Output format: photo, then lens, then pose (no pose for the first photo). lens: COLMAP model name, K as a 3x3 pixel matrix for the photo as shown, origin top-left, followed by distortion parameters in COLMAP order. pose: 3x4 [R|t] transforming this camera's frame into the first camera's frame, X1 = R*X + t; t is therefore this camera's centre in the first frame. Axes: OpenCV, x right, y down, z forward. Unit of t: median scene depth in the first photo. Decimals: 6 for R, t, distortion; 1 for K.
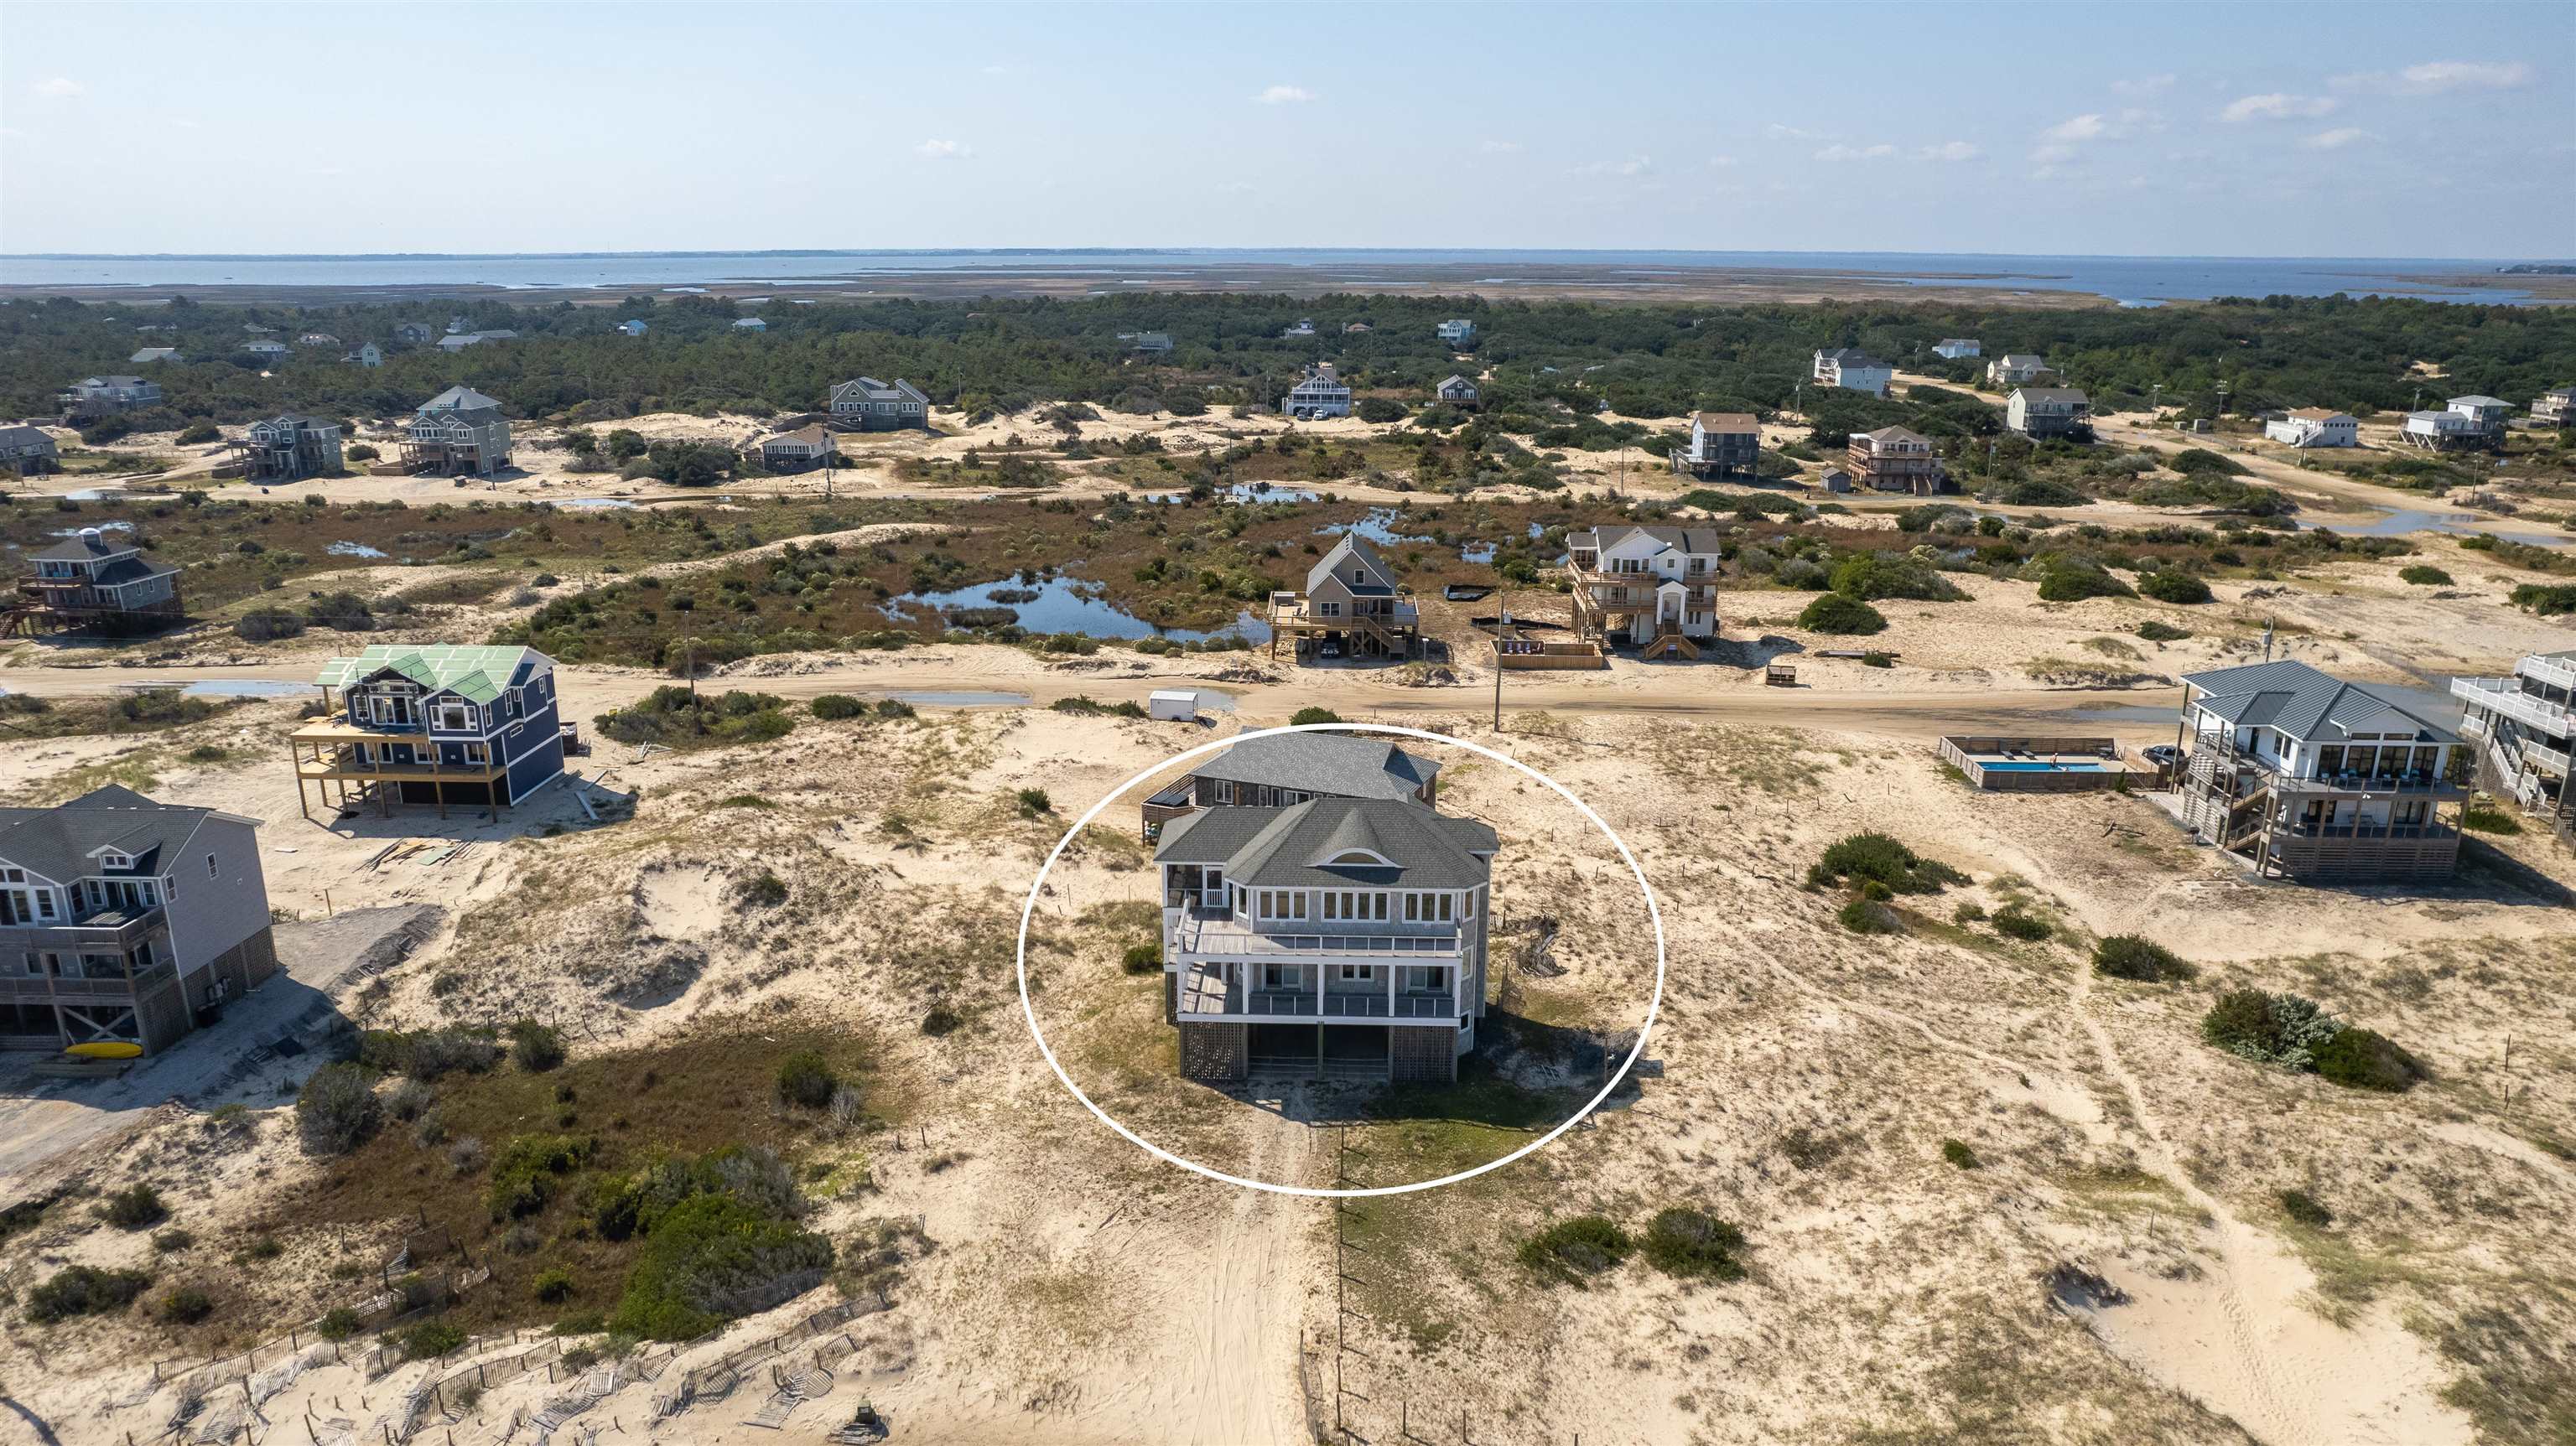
lens RADIAL K [[1670.9, 0, 1283.4], [0, 1670.9, 732.3], [0, 0, 1]] dist [-0.082731, 0.072203]
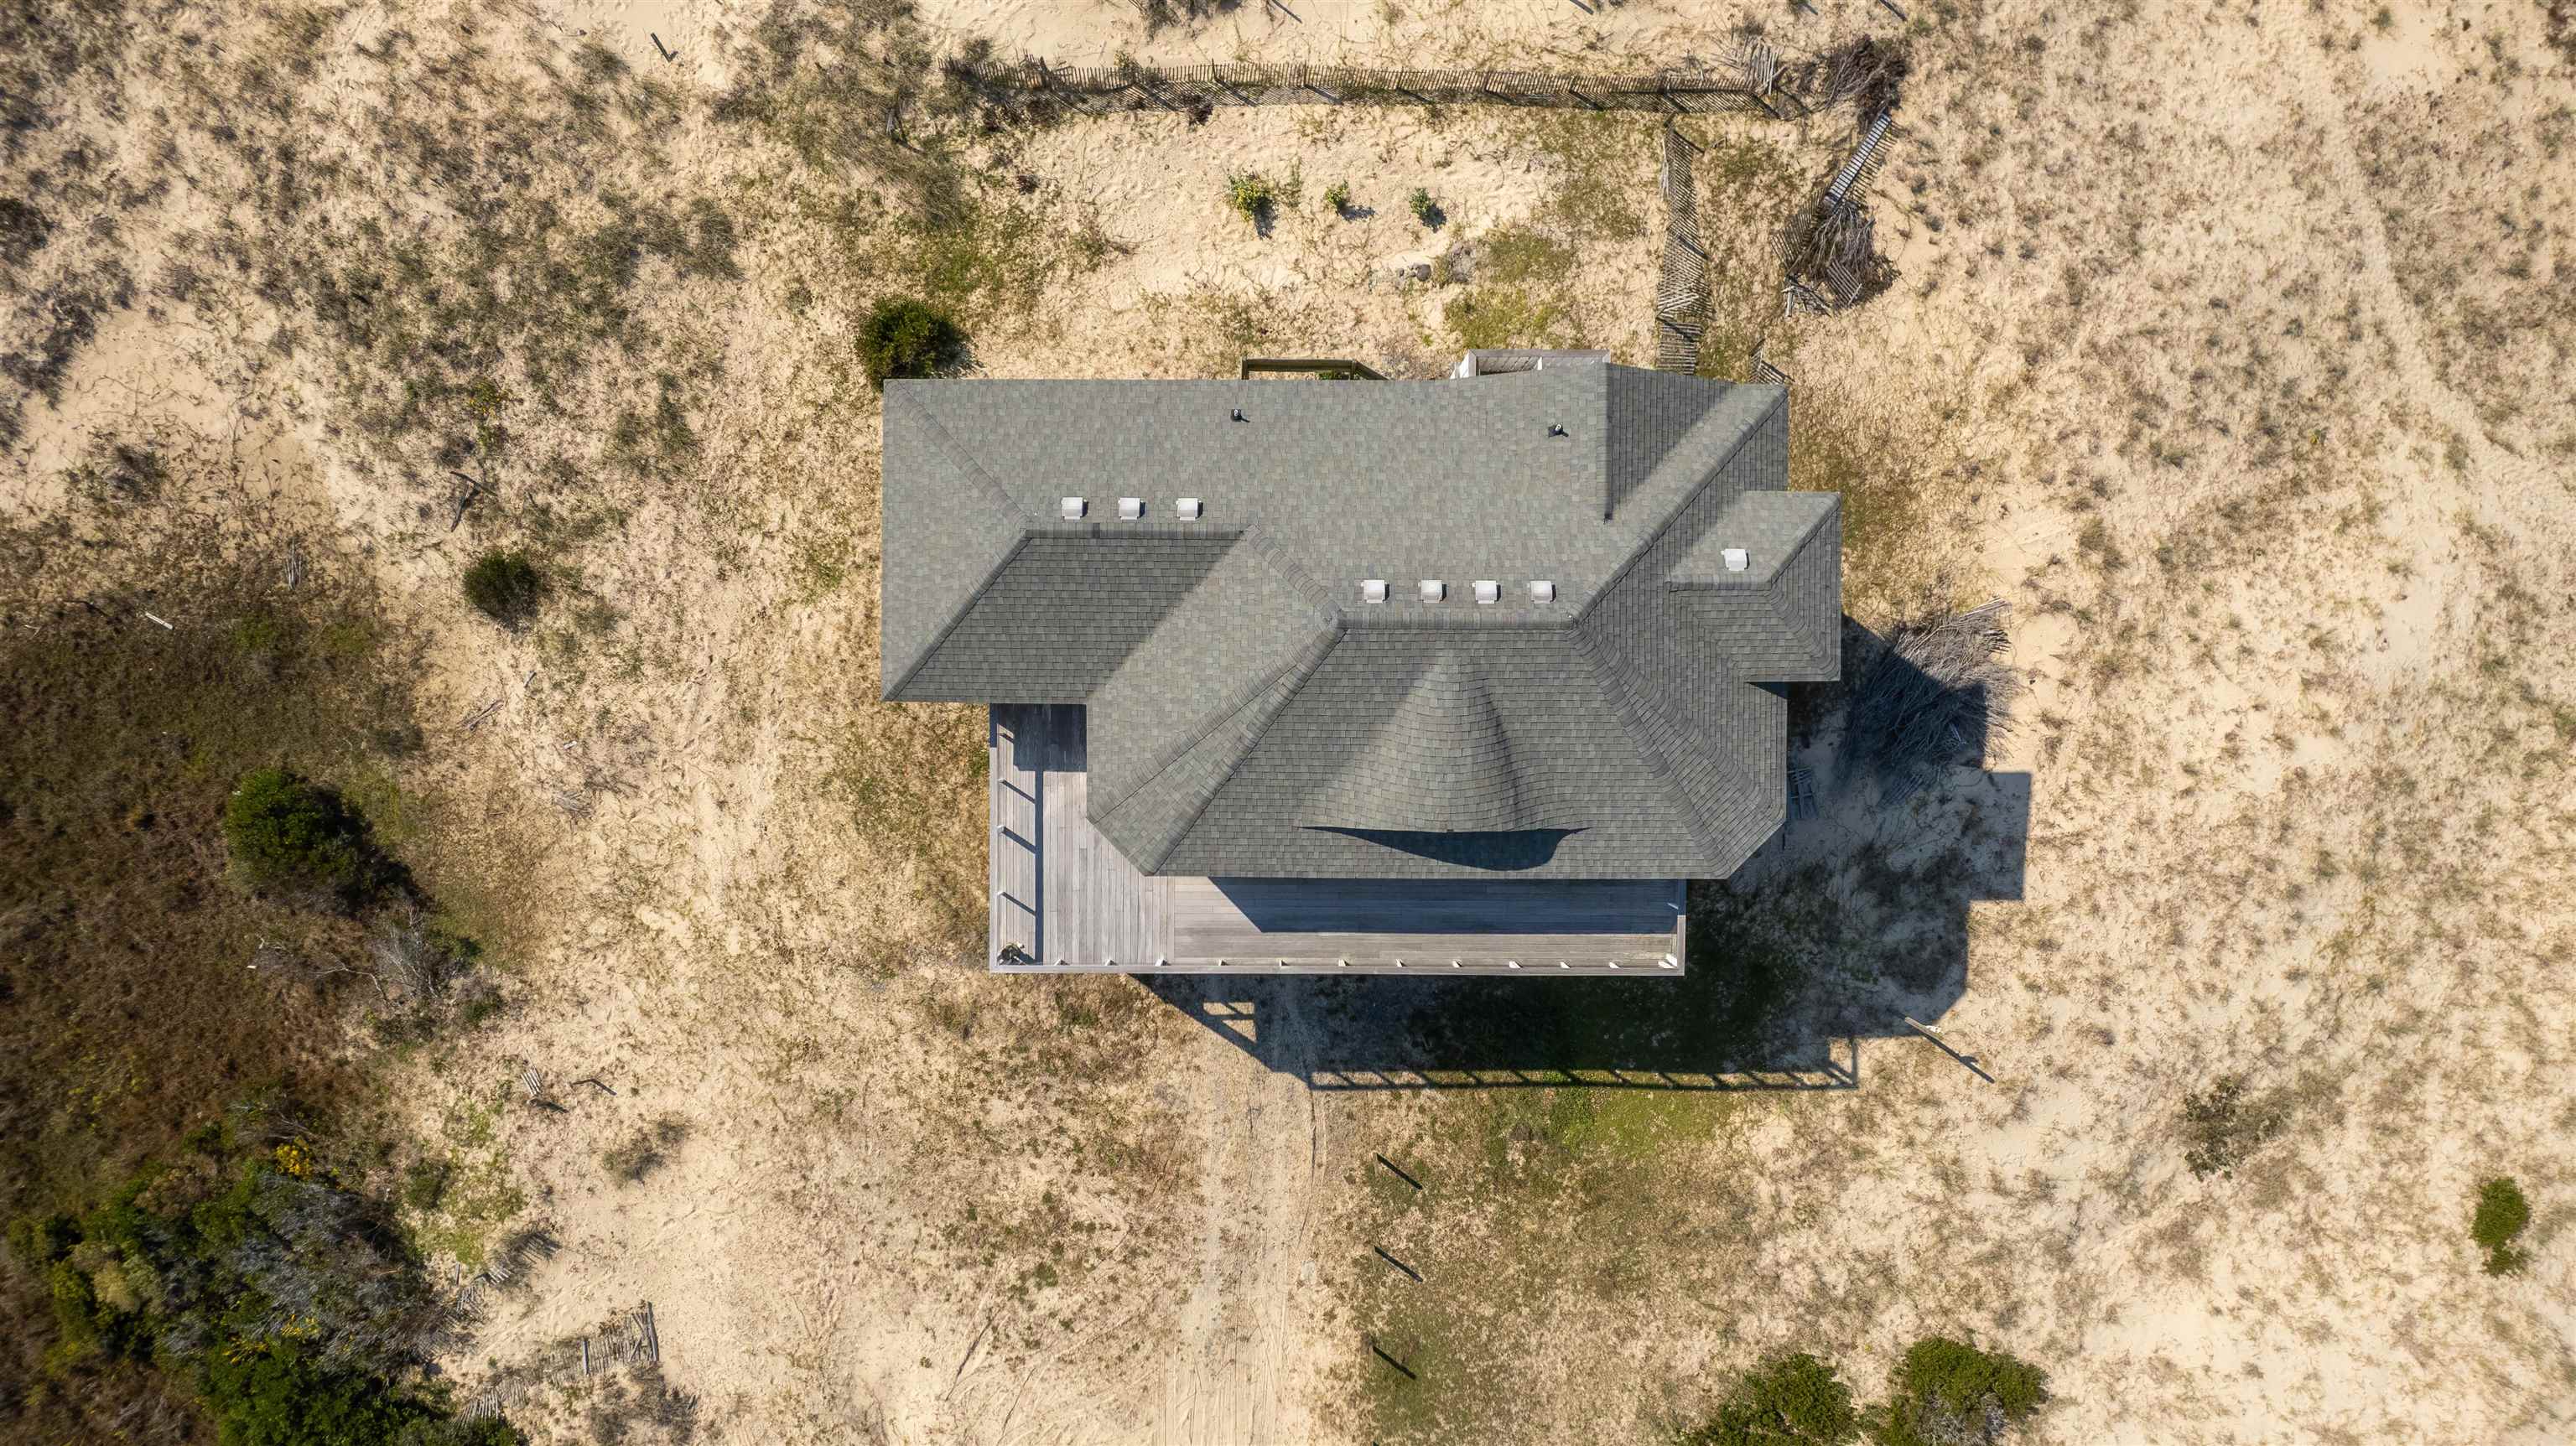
lens RADIAL K [[1670.9, 0, 1283.4], [0, 1670.9, 732.3], [0, 0, 1]] dist [-0.082731, 0.072203]
pose [[0.999425, -0.033535, 0.004930, 0.008180], [0.004223, 0.267498, 0.963549, -0.301967], [-0.033631, -0.962975, 0.267486, 0.992112]]
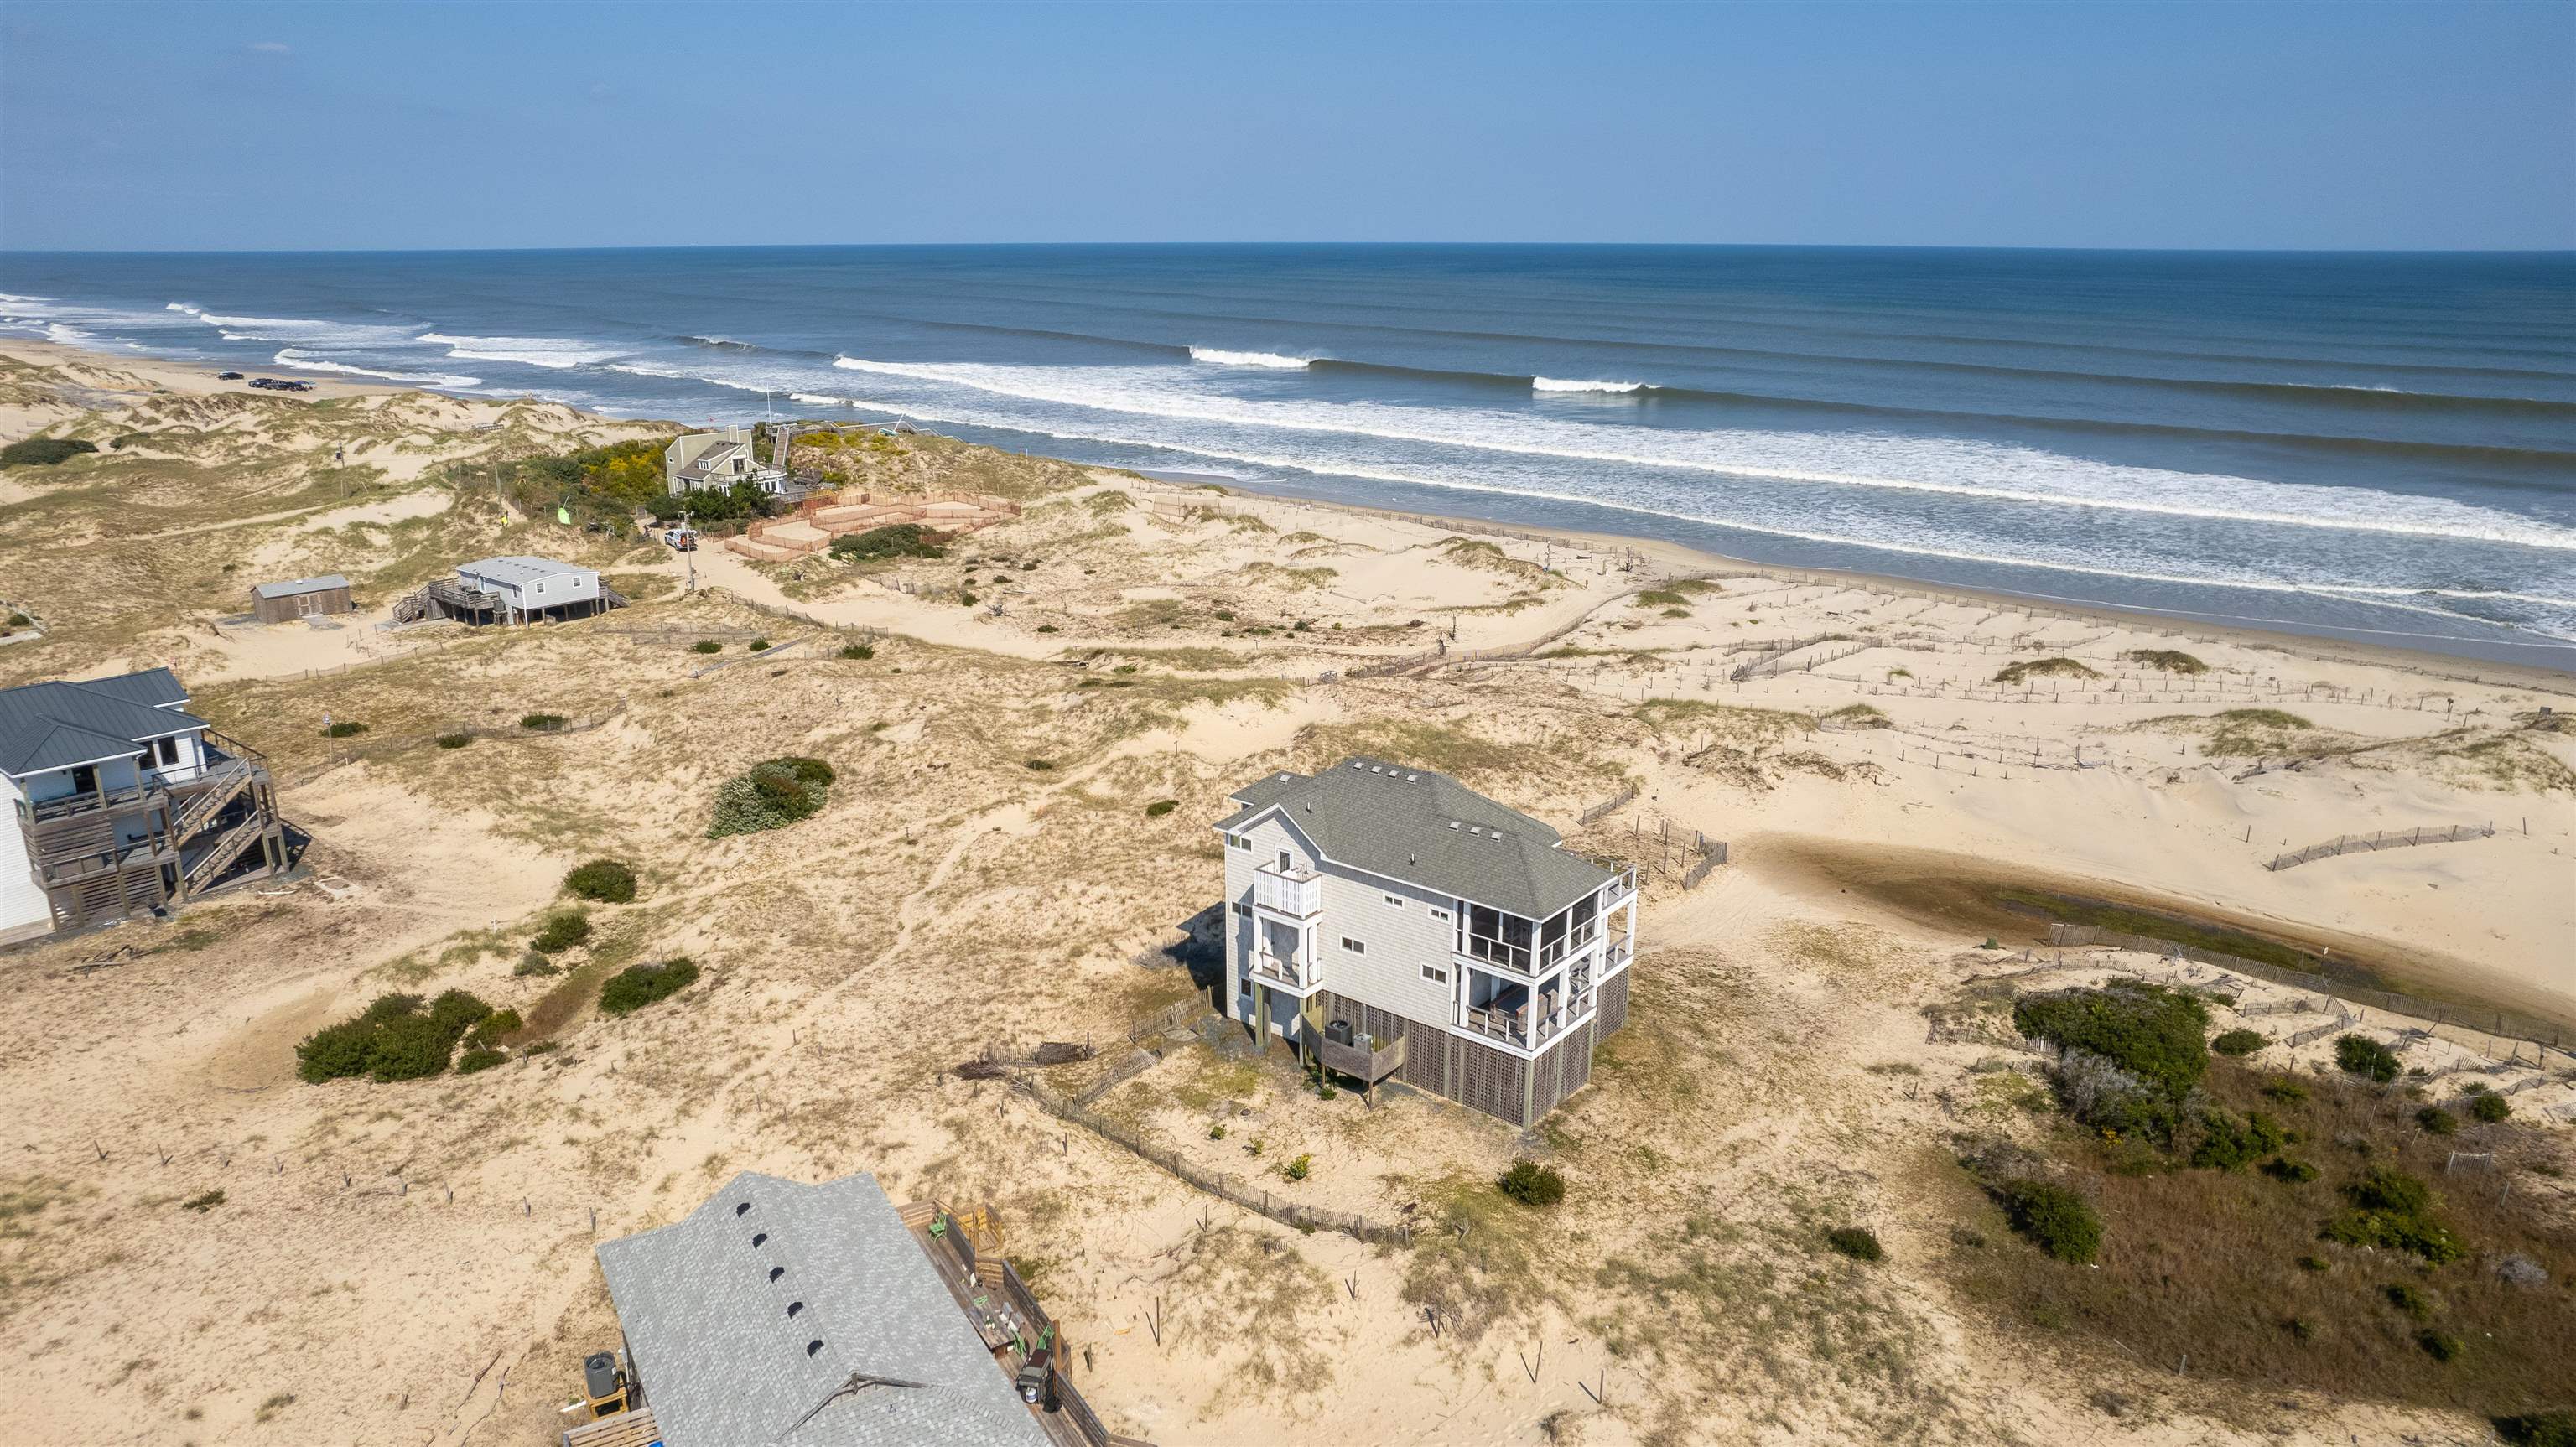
lens RADIAL K [[1661.0, 0, 1291.8], [0, 1661.0, 729.9], [0, 0, 1]] dist [-0.056152, 0.033937]
pose [[-0.801710, -0.172946, 0.572145, -0.441597], [0.167301, 0.854033, 0.492583, -0.447084], [-0.573821, 0.490629, -0.655753, 1.754824]]
